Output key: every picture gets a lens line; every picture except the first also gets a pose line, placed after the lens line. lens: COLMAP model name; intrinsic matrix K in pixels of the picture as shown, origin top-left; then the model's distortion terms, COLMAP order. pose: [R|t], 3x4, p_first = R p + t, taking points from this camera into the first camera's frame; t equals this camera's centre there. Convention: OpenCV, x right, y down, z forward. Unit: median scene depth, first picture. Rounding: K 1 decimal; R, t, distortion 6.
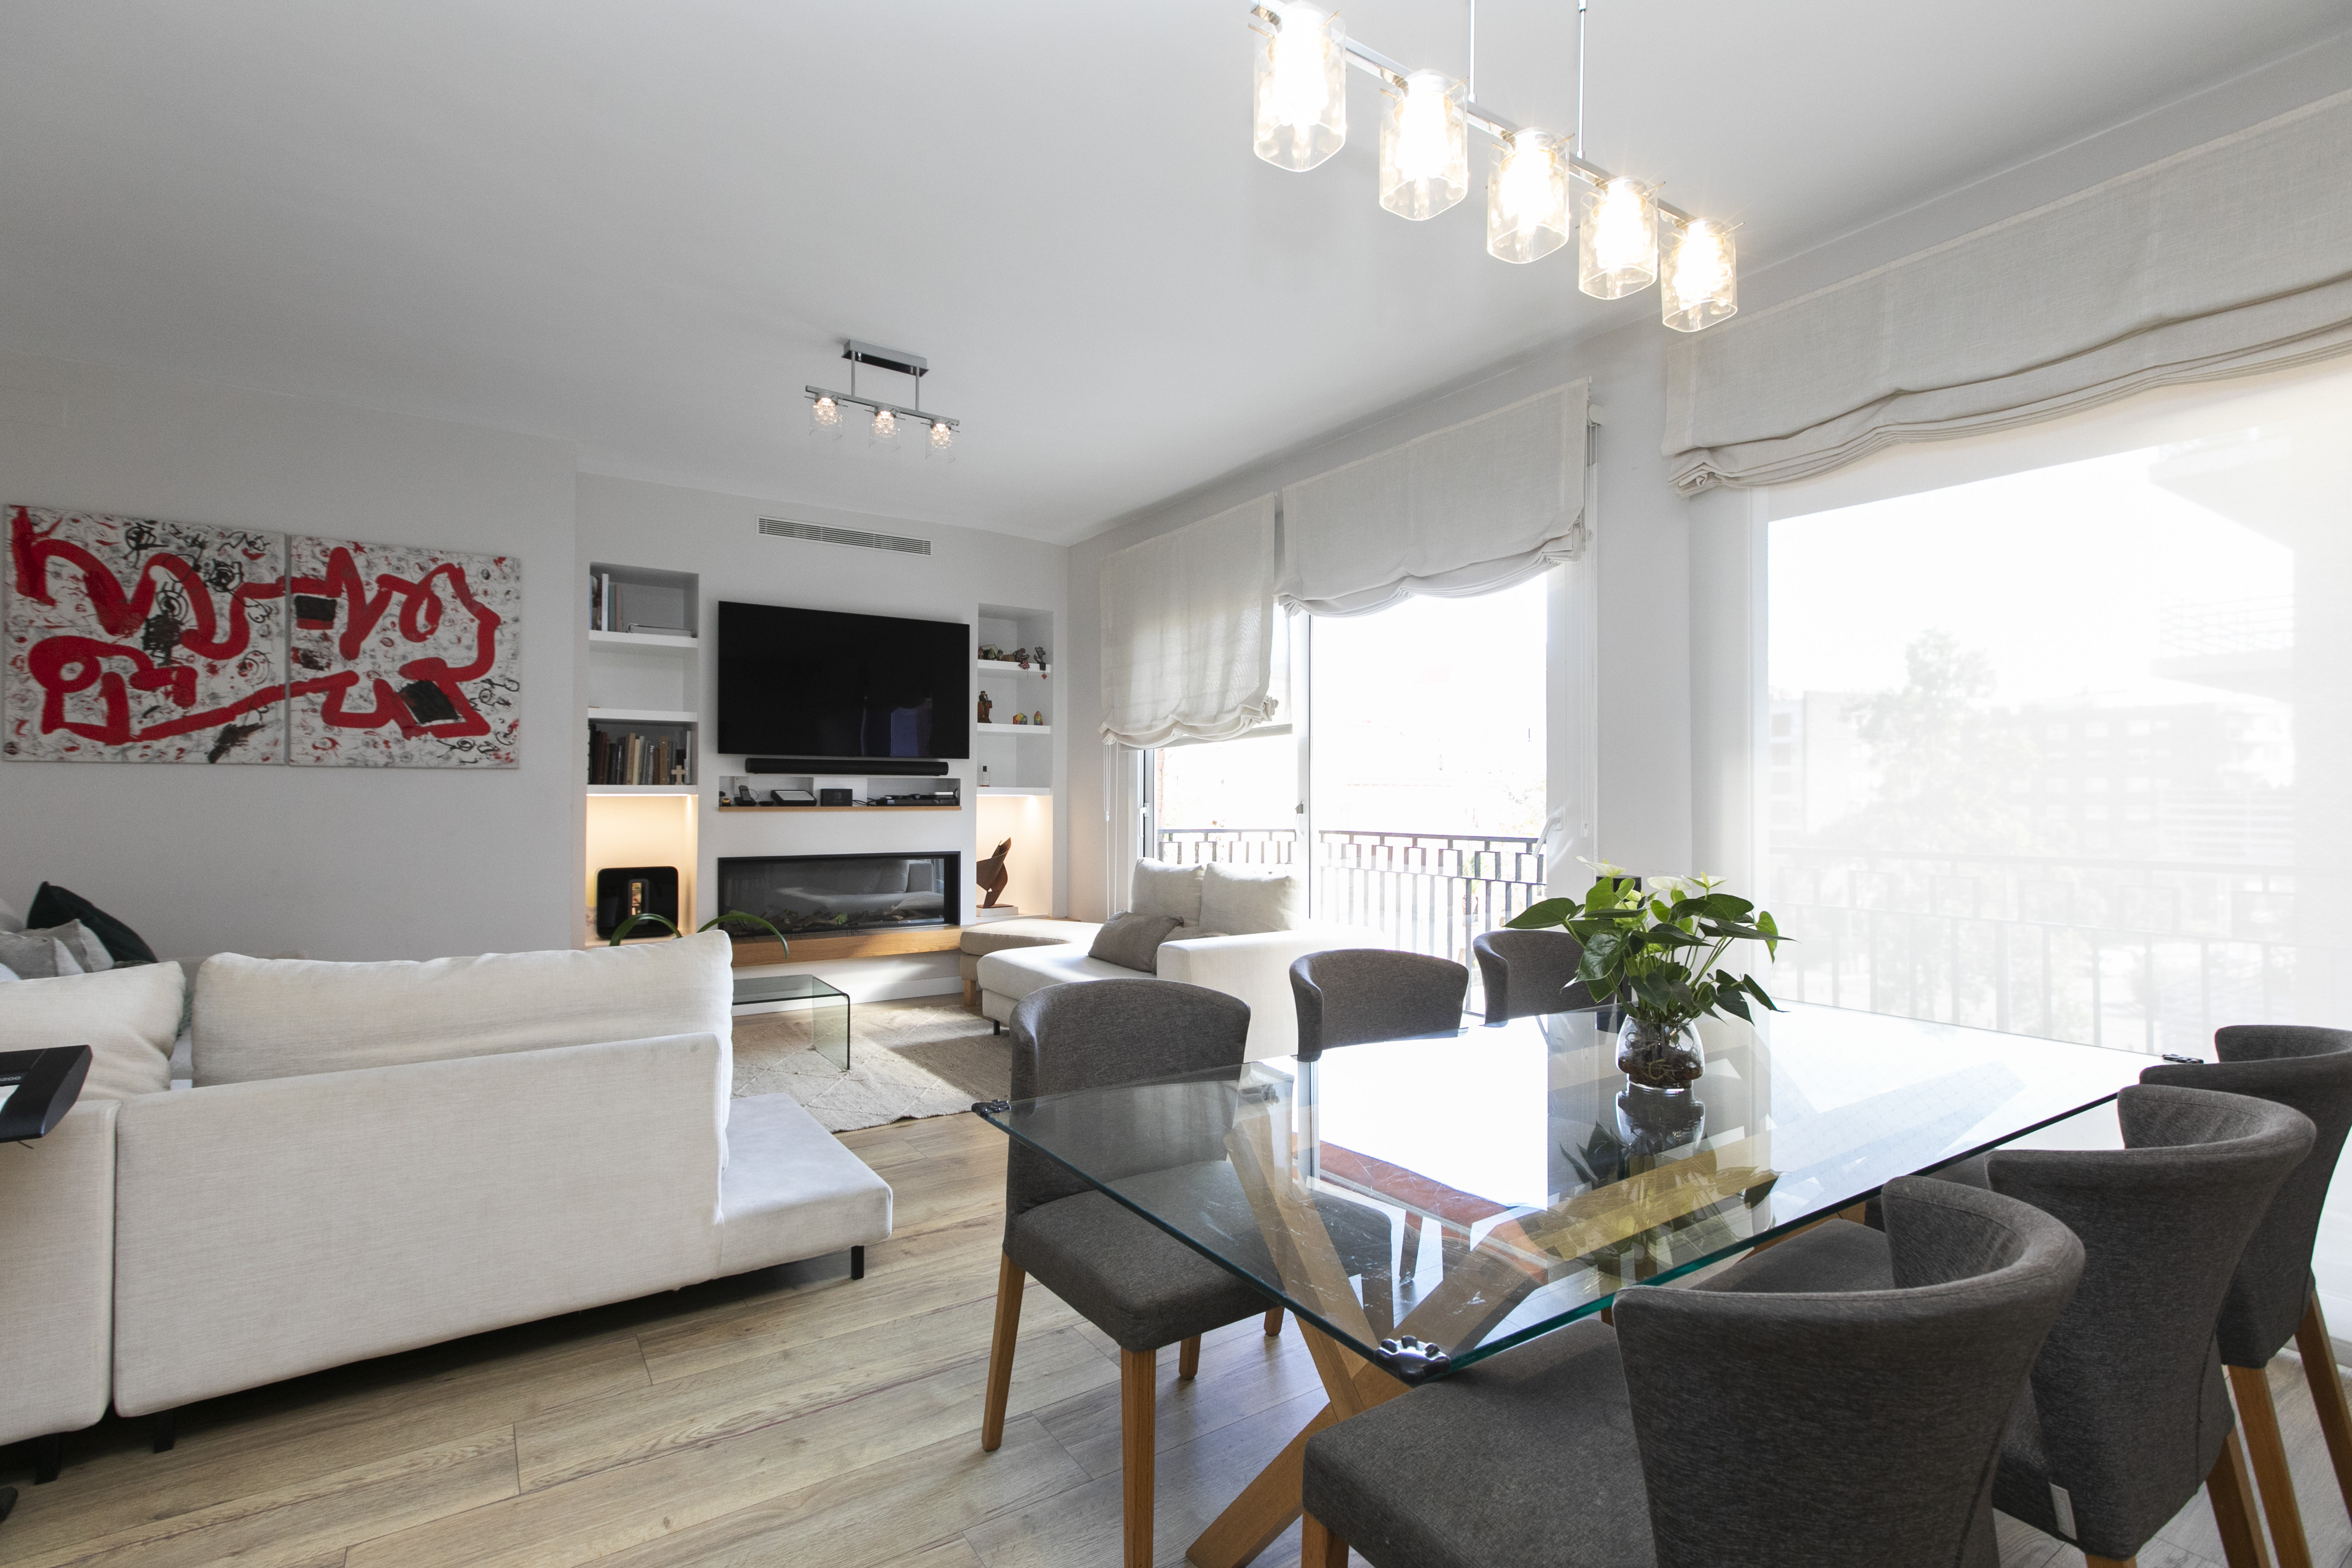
lens RADIAL K [[1082.0, 0, 1207.8], [0, 1082.0, 804.2], [0, 0, 1]] dist [0.003935, -0.002359]
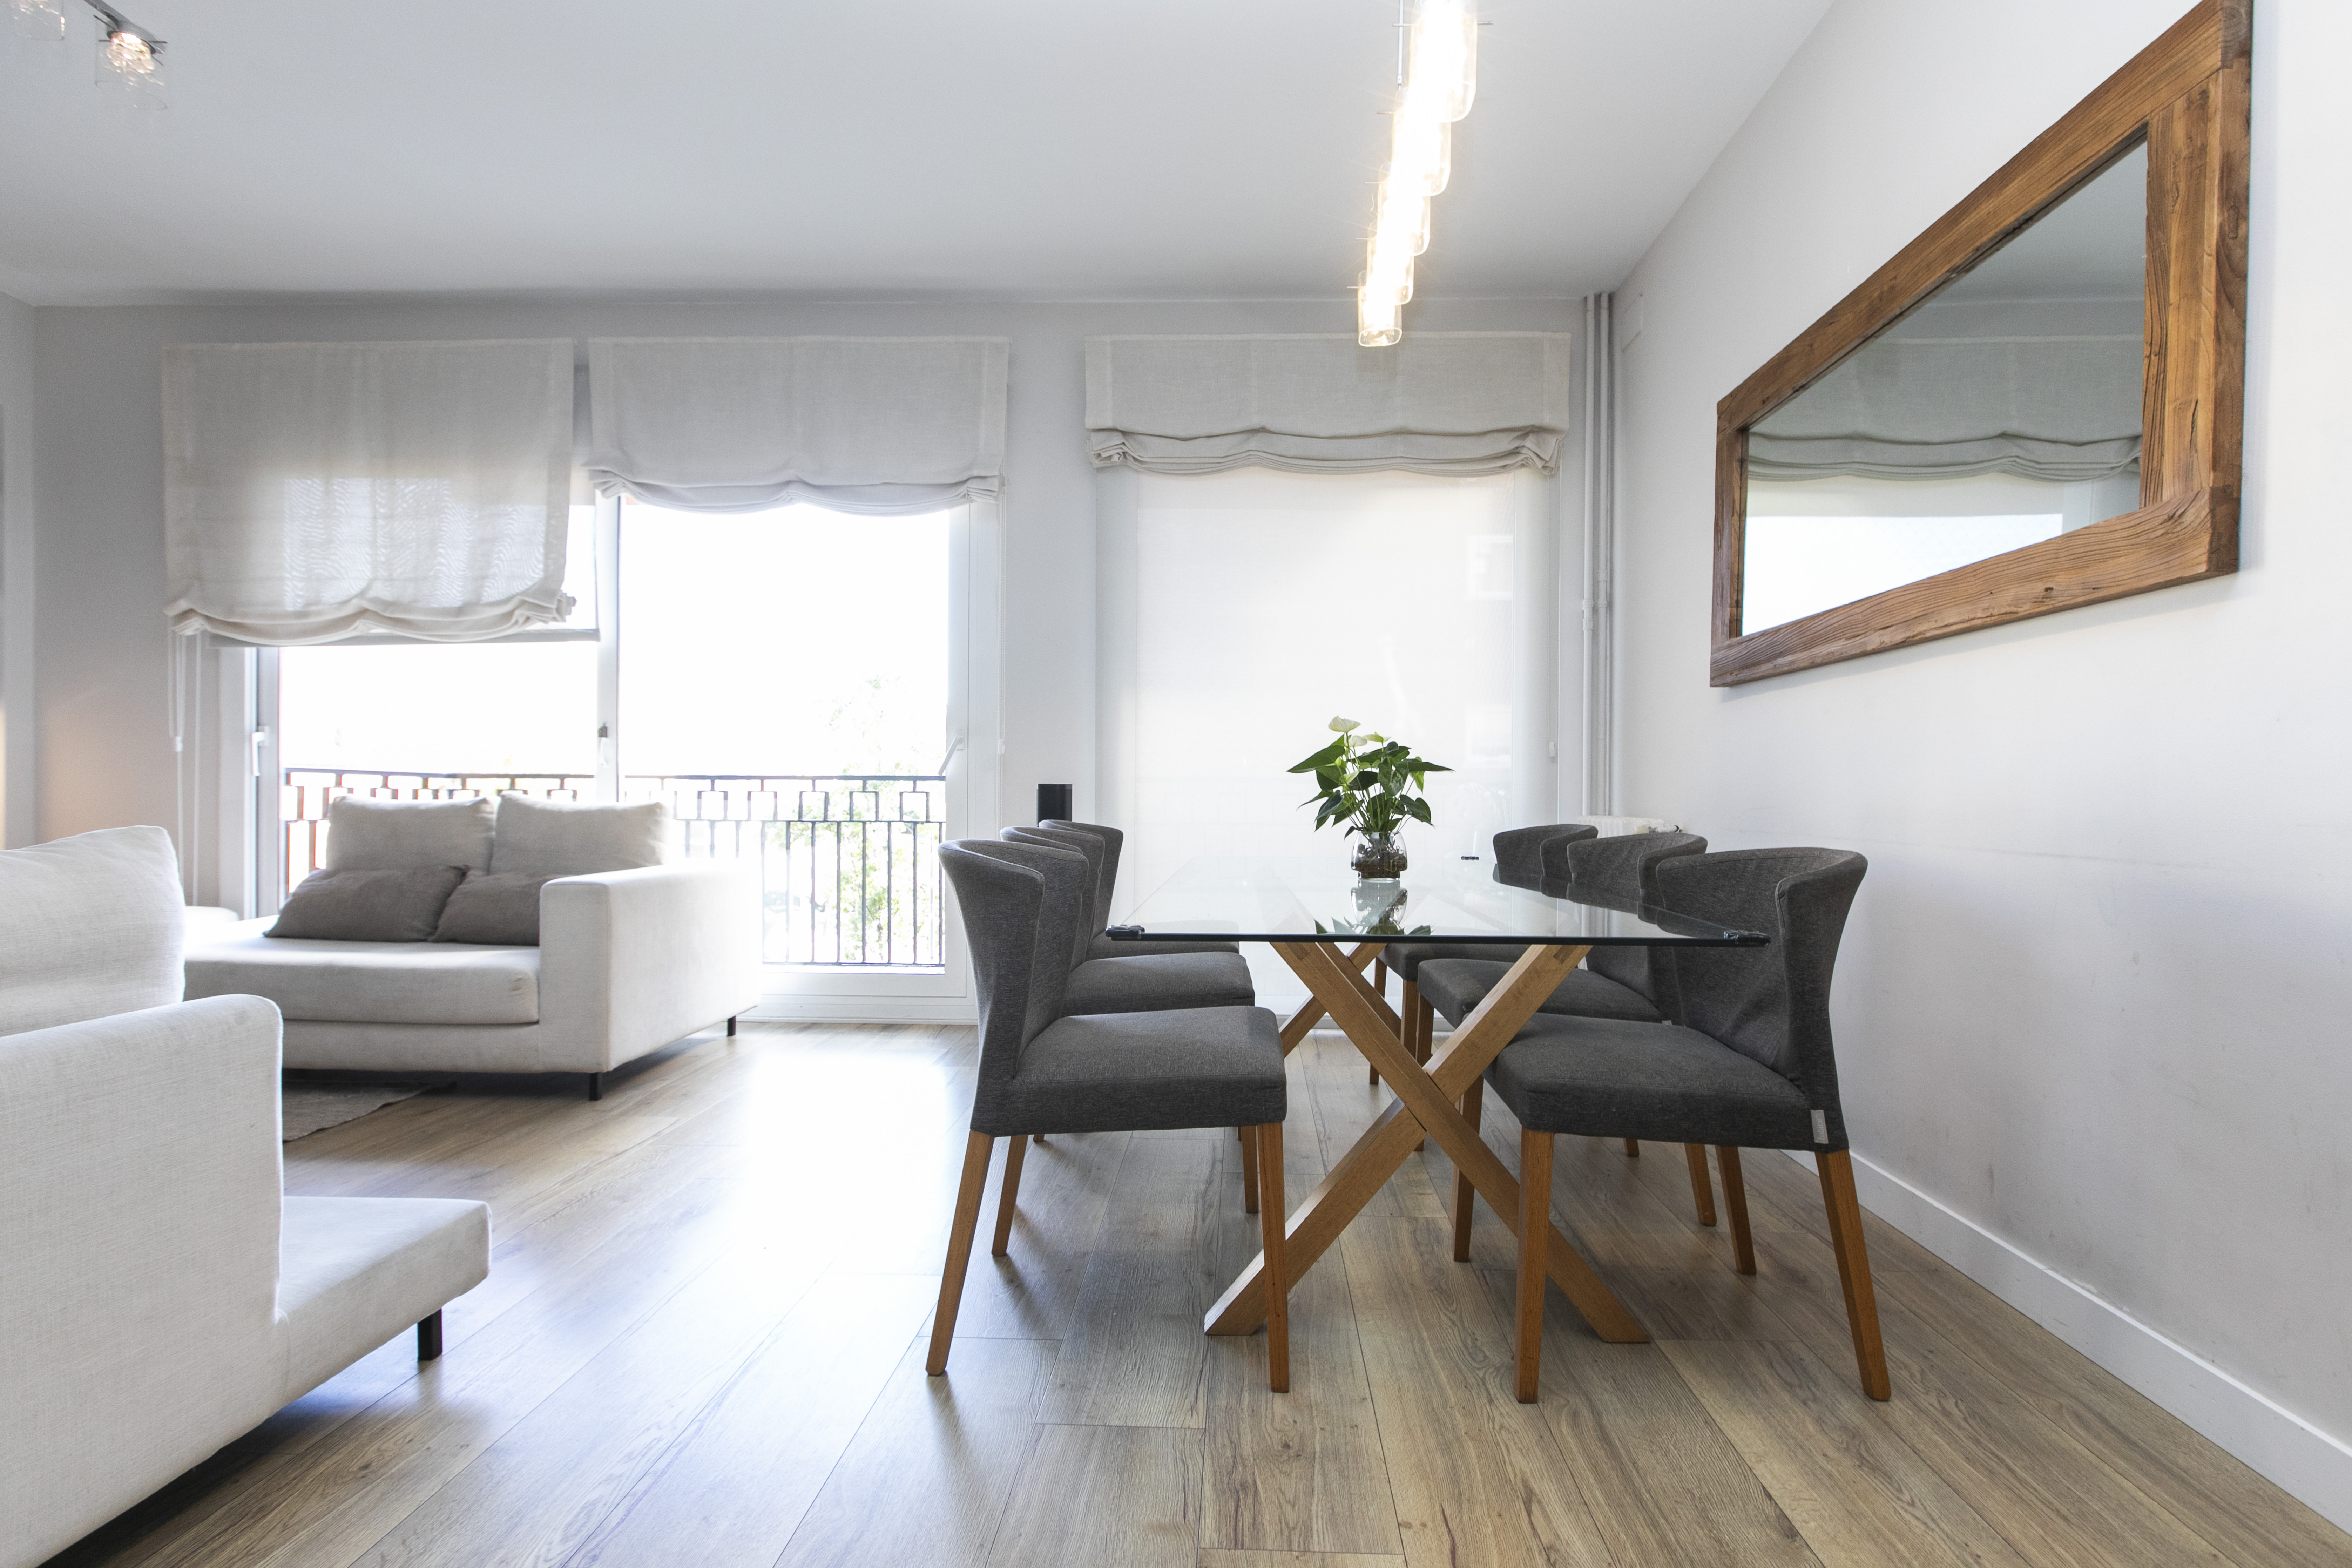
lens RADIAL K [[1082.0, 0, 1245.8], [0, 1082.0, 804.7], [0, 0, 1]] dist [0.003935, -0.002359]
pose [[0.601480, -0.014837, 0.798750, -0.324371], [0.001558, 0.999847, 0.017400, 0.053358], [-0.798886, -0.009221, 0.601412, 0.107356]]
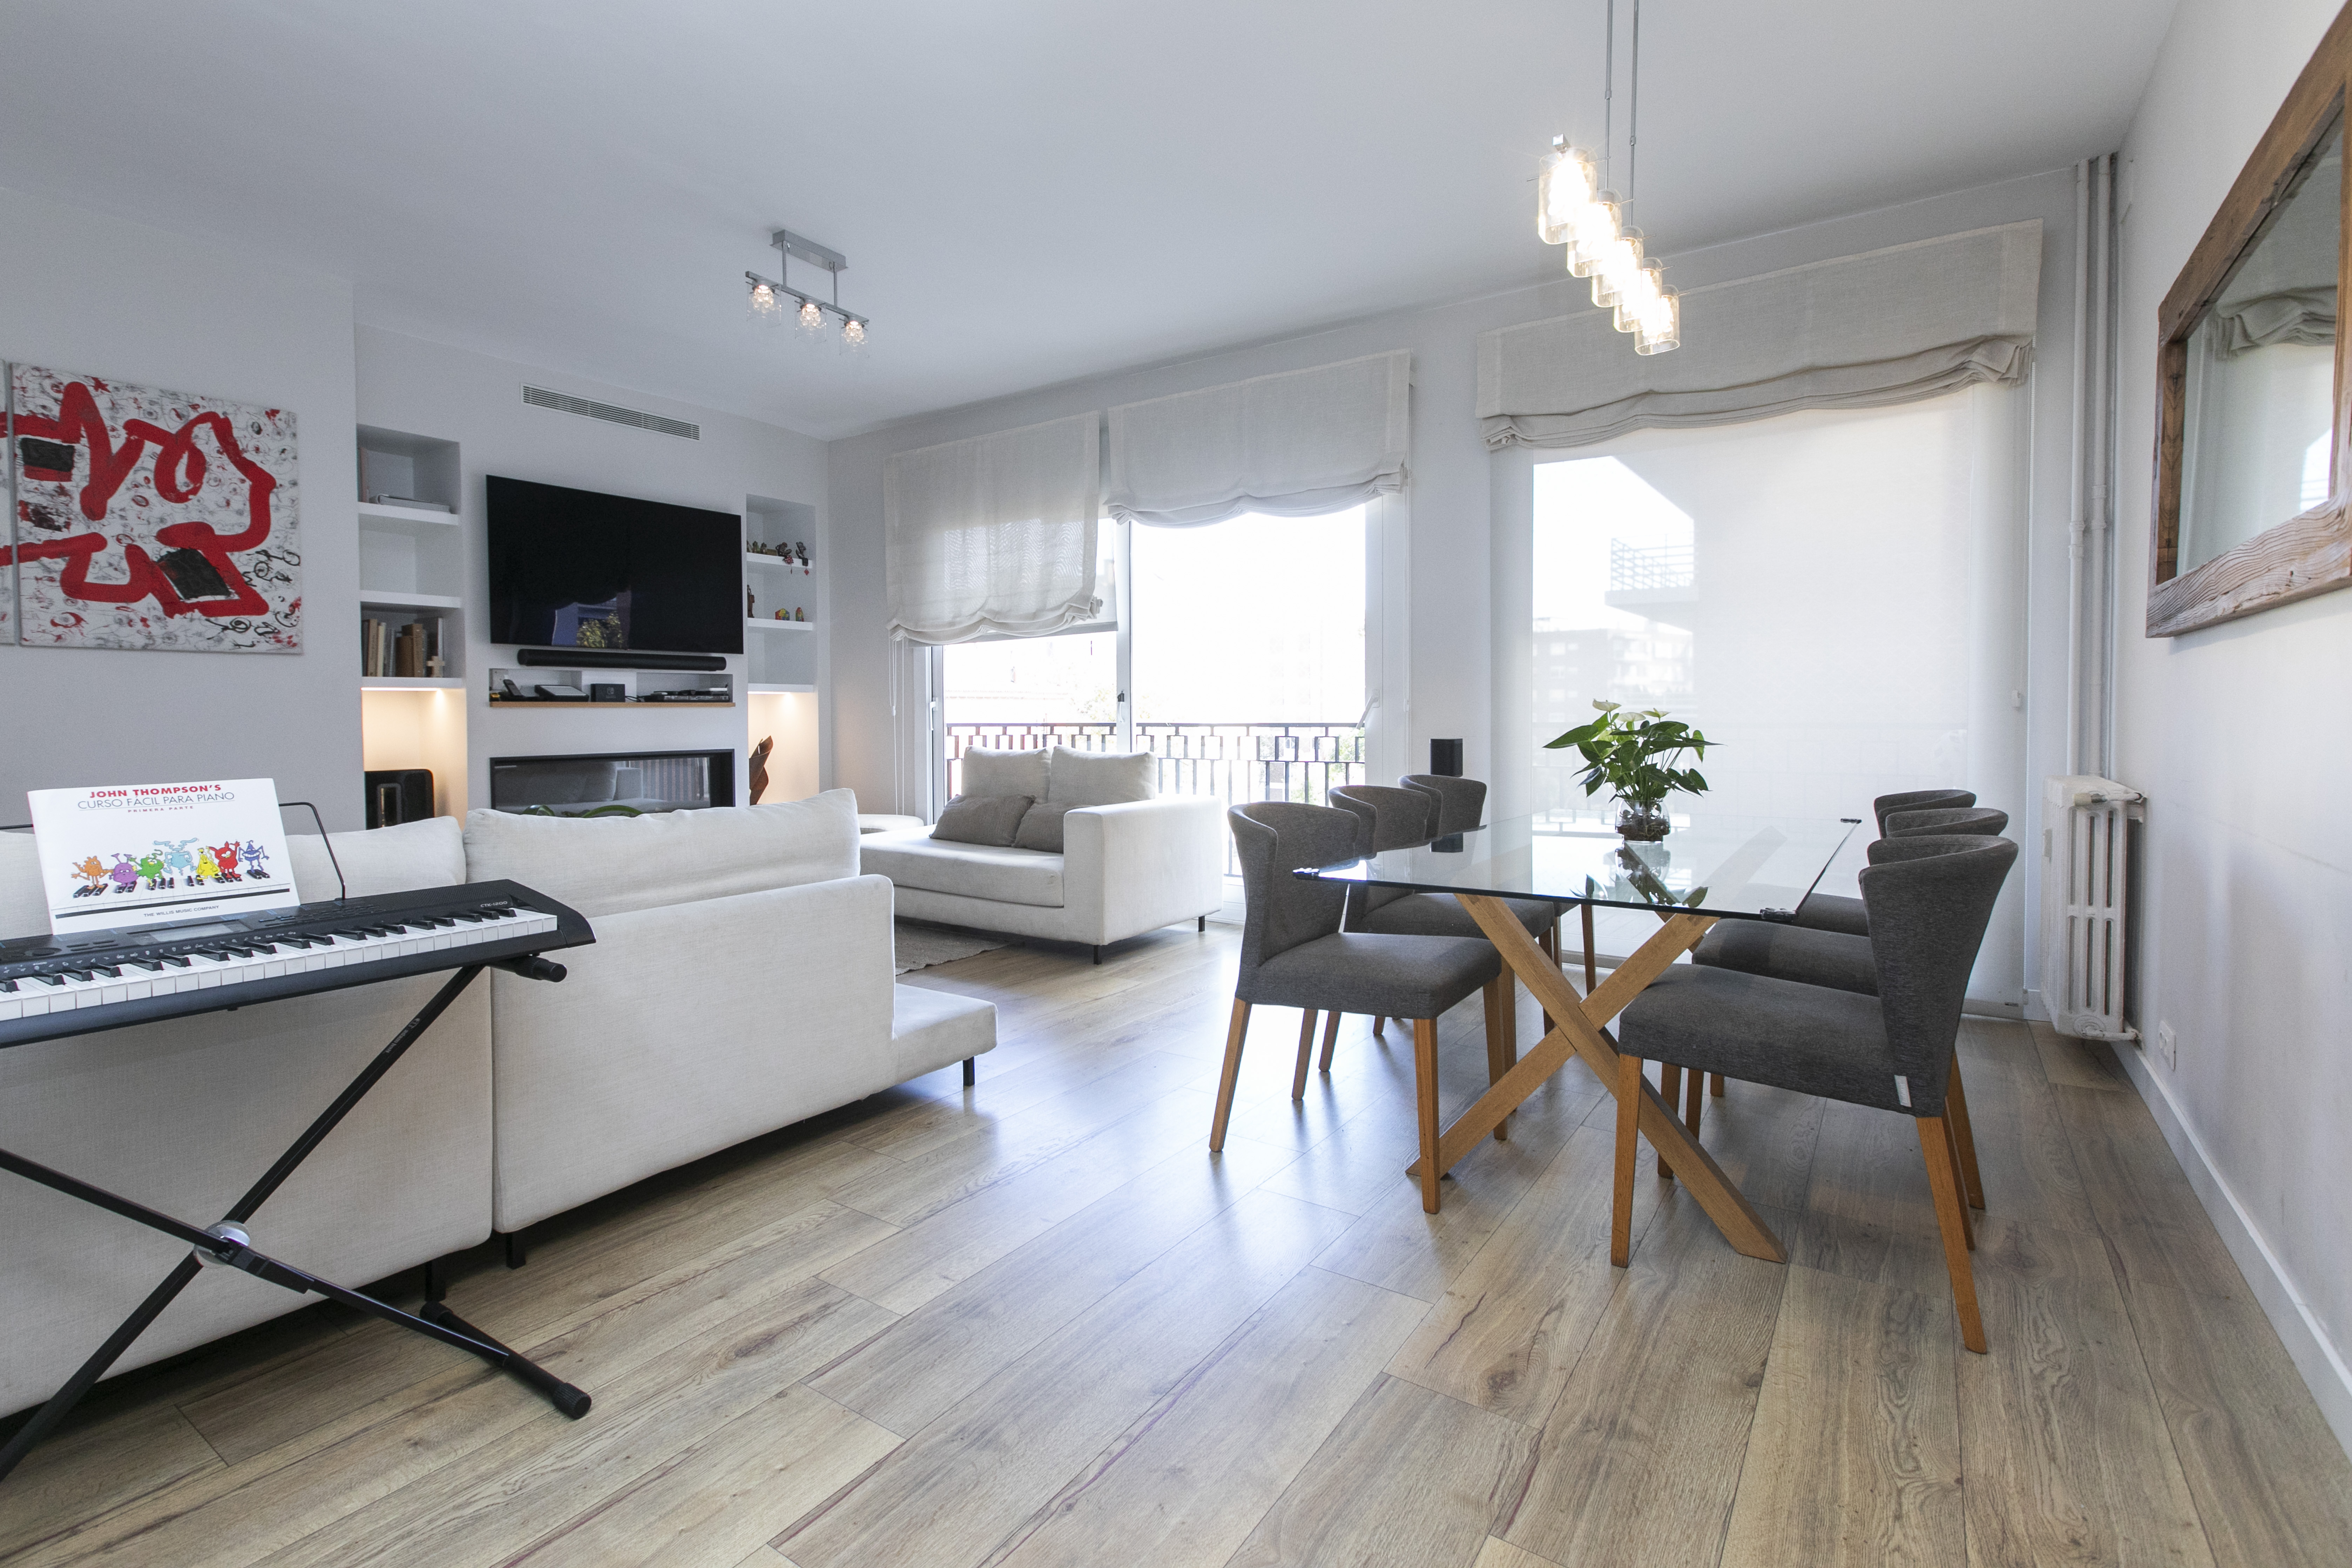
lens RADIAL K [[1082.0, 0, 1159.1], [0, 1082.0, 773.6], [0, 0, 1]] dist [0.003935, -0.002359]
pose [[0.933811, -0.029573, 0.356543, -0.320078], [0.011417, 0.998533, 0.052920, 0.027473], [-0.357585, -0.045347, 0.932779, -0.084734]]
